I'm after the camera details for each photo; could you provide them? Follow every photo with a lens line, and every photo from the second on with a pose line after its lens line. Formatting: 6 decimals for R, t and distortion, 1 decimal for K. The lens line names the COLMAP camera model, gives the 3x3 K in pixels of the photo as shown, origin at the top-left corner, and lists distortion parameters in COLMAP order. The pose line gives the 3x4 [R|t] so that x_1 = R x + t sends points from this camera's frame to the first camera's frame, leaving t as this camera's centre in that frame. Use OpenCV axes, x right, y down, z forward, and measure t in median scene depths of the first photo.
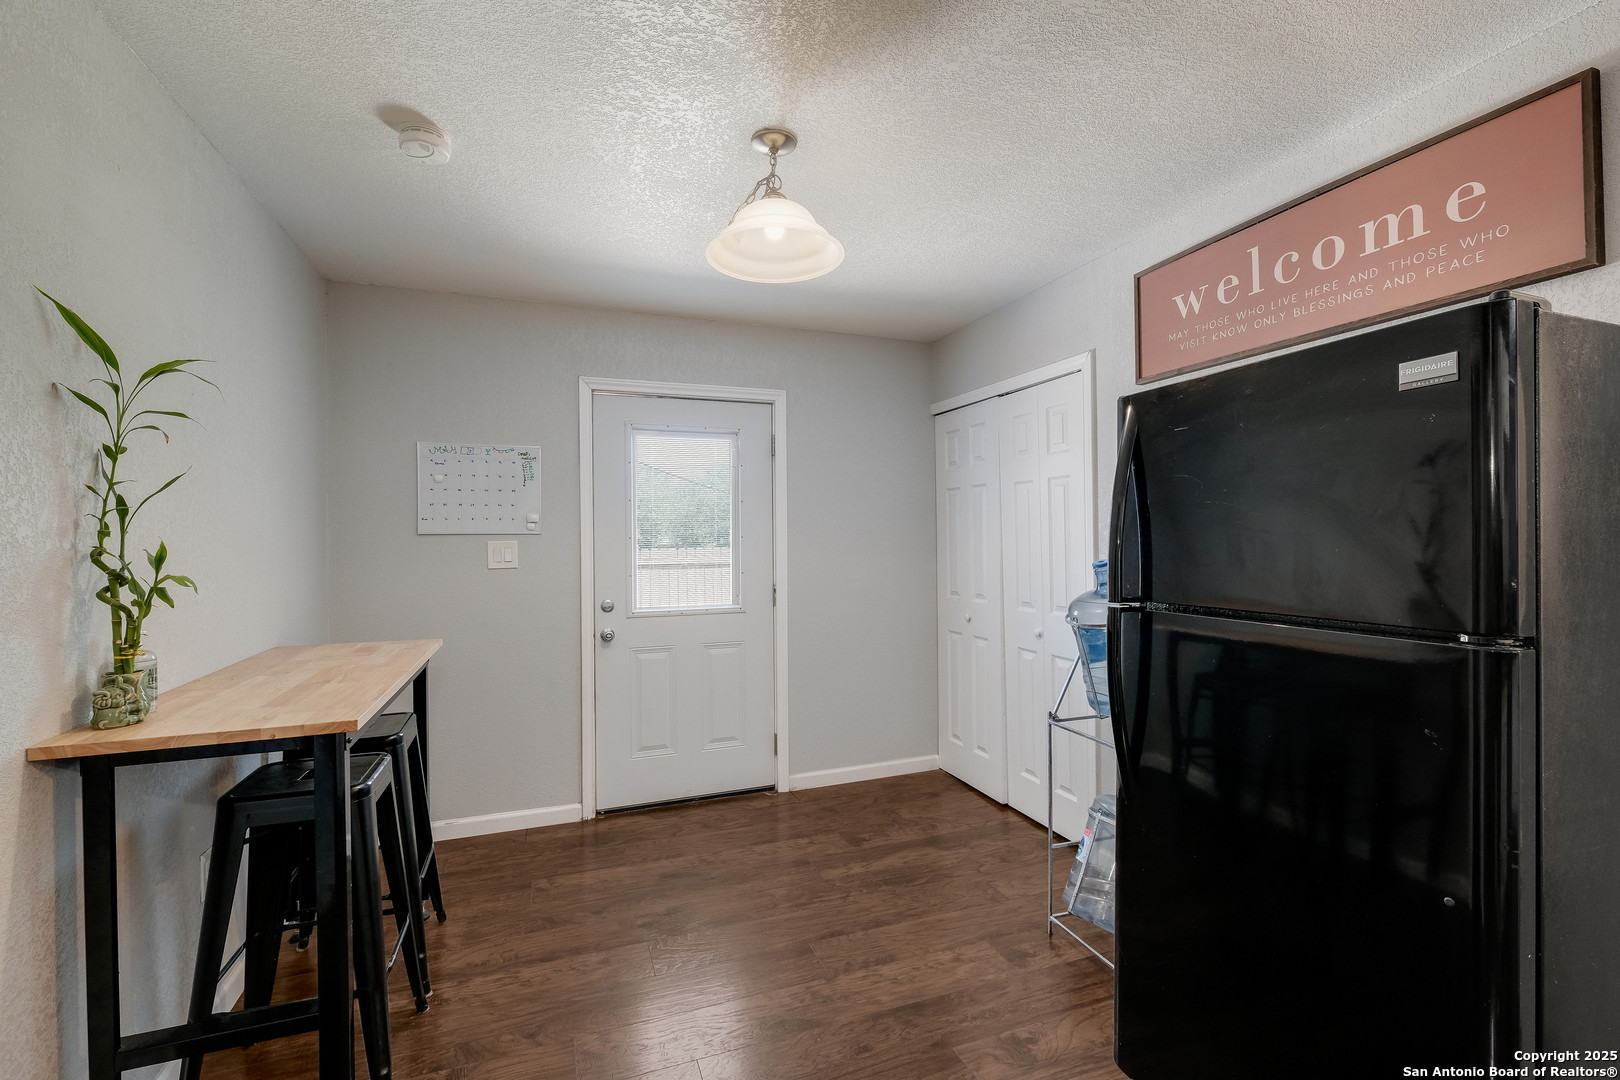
lens RADIAL K [[697.5, 0, 805.8], [0, 697.5, 536.8], [0, 0, 1]] dist [-0.008204, 0.000422]
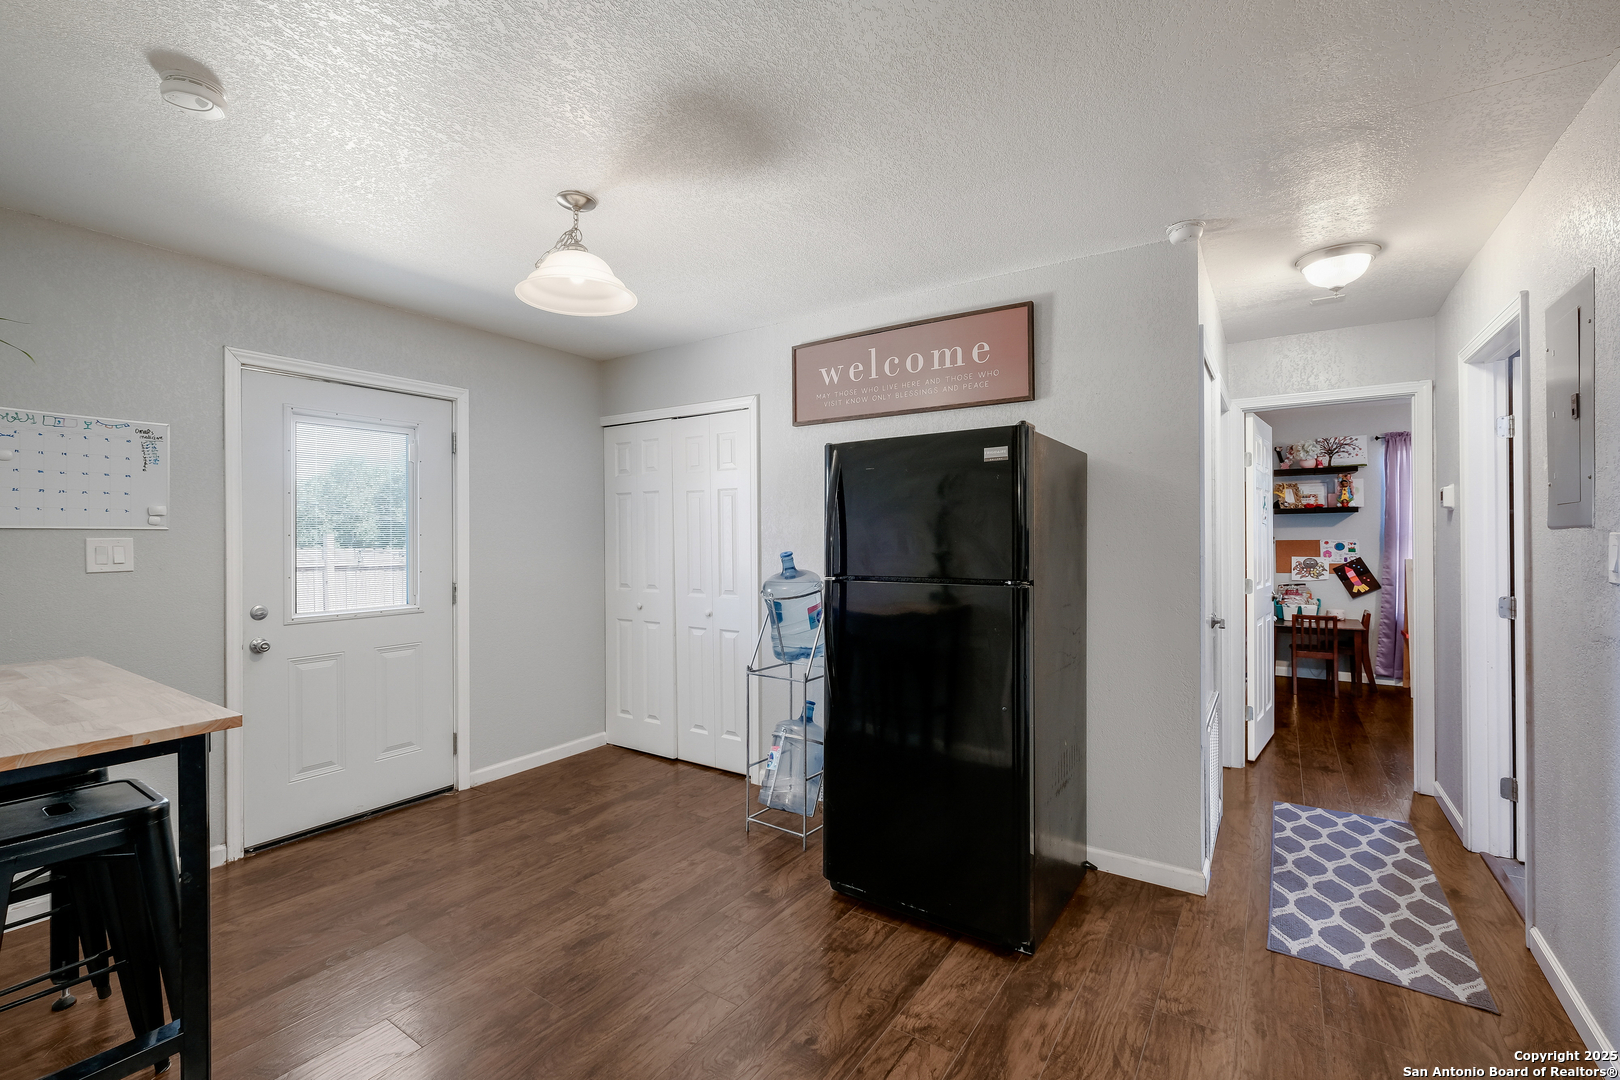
lens RADIAL K [[697.5, 0, 805.8], [0, 697.5, 536.8], [0, 0, 1]] dist [-0.008204, 0.000422]
pose [[0.813501, 0.004392, 0.581547, -0.246385], [-0.003224, 0.999990, -0.003042, 0.004807], [-0.581555, 0.000600, 0.813507, -0.114371]]
